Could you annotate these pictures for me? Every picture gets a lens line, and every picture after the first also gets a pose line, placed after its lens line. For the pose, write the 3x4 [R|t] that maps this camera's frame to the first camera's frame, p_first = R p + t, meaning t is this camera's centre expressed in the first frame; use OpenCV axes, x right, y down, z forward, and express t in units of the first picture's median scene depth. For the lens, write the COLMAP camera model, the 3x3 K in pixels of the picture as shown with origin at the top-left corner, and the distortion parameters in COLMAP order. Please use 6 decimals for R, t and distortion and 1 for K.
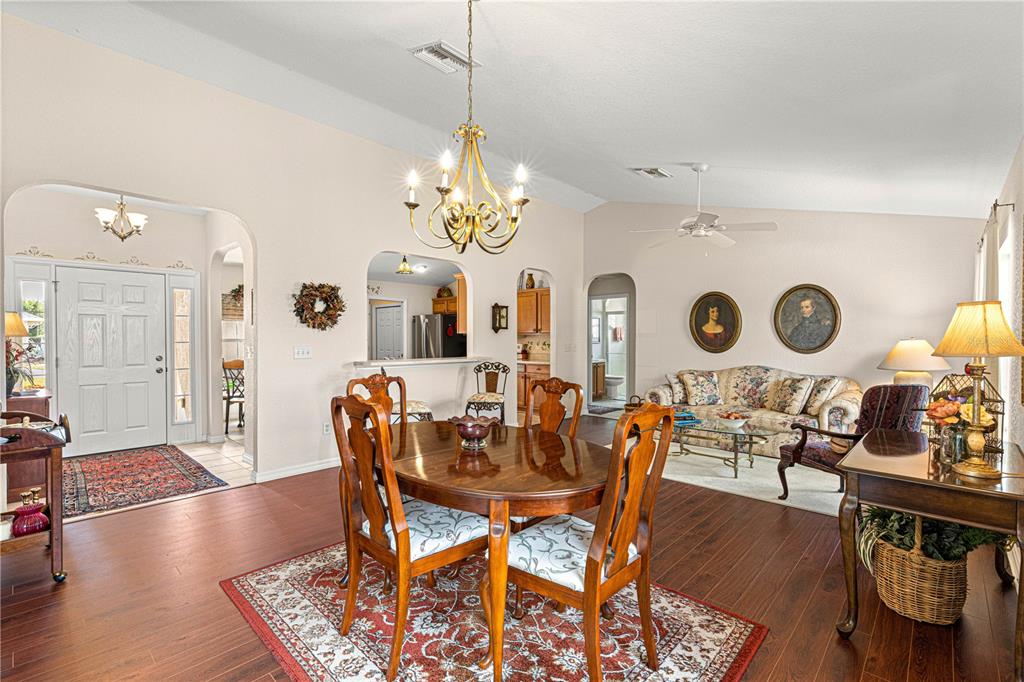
lens RADIAL K [[456.6, 0, 512.8], [0, 456.6, 342.5], [0, 0, 1]] dist [0.005513, -0.000222]
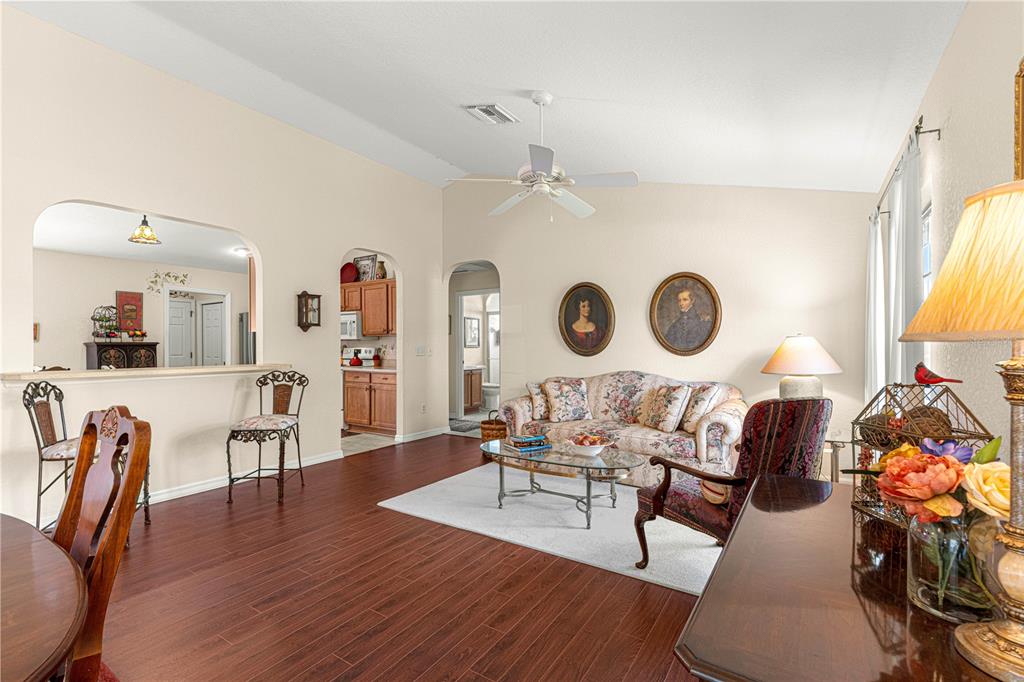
lens RADIAL K [[455.9, 0, 511.2], [0, 455.9, 346.2], [0, 0, 1]] dist [0.006563, 0.000133]
pose [[0.984339, -0.003608, 0.176250, 0.188040], [0.004966, 0.999961, -0.007261, 0.011836], [-0.176217, 0.008023, 0.984319, 0.243469]]
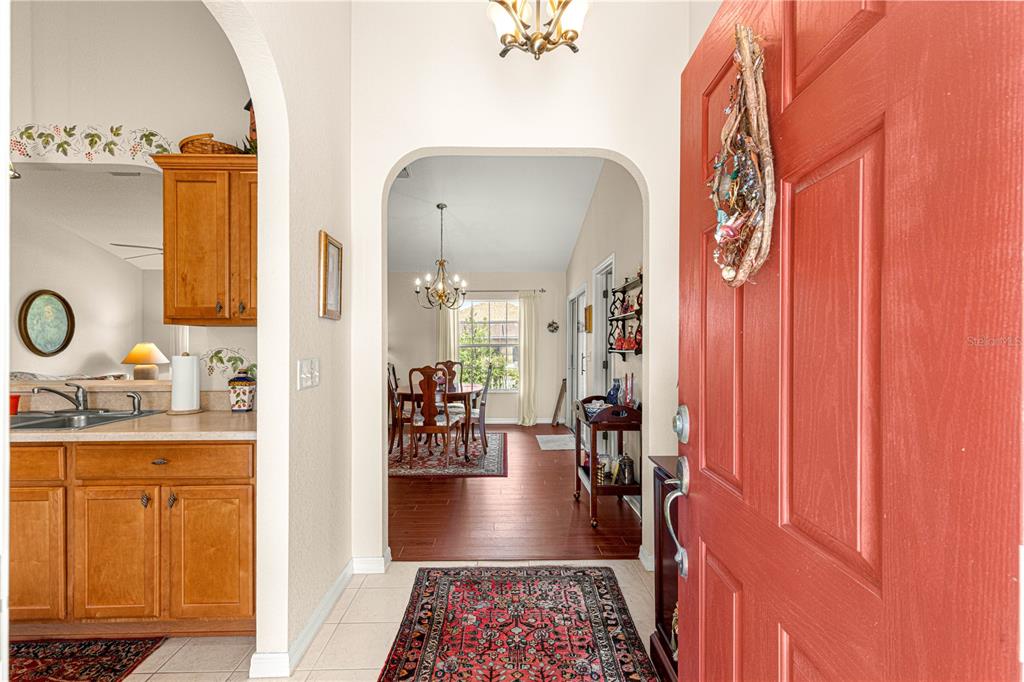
lens RADIAL K [[464.6, 0, 507.5], [0, 464.6, 345.5], [0, 0, 1]] dist [0.005153, 0.000022]
pose [[-0.695841, -0.003974, 0.718185, -0.870681], [0.001980, 0.999970, 0.007452, -0.007455], [-0.718193, 0.006607, -0.695812, 1.009390]]
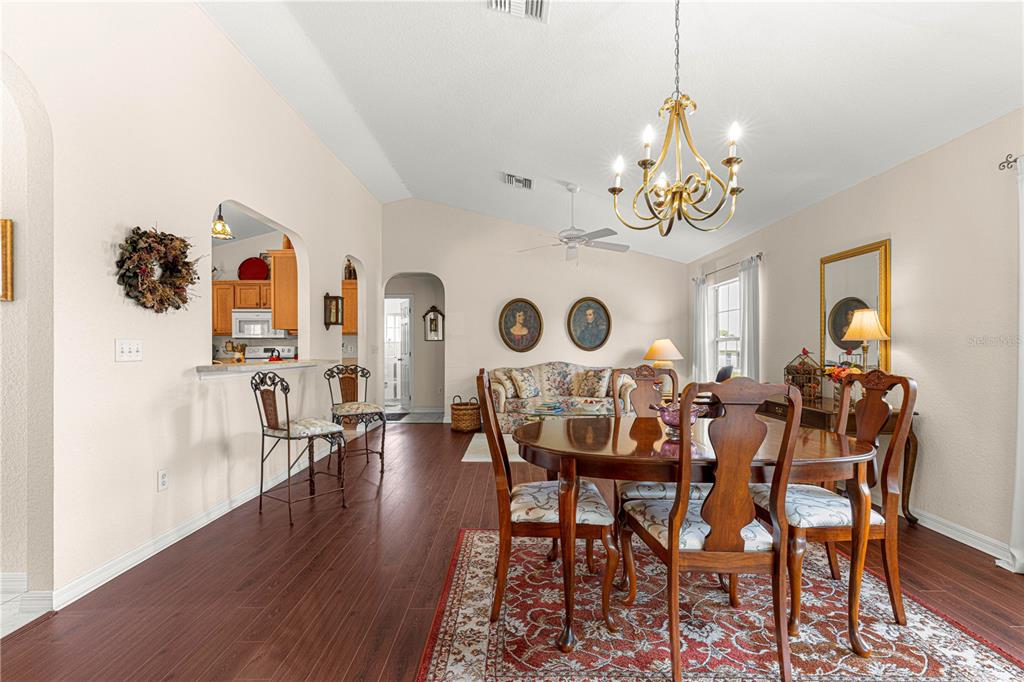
lens RADIAL K [[454.4, 0, 512.3], [0, 454.4, 346.9], [0, 0, 1]] dist [0.002338, 0.000082]
pose [[0.730282, -0.001143, 0.683144, -0.400188], [0.008056, 0.999943, -0.006938, 0.020448], [-0.683098, 0.010570, 0.730250, 0.220724]]
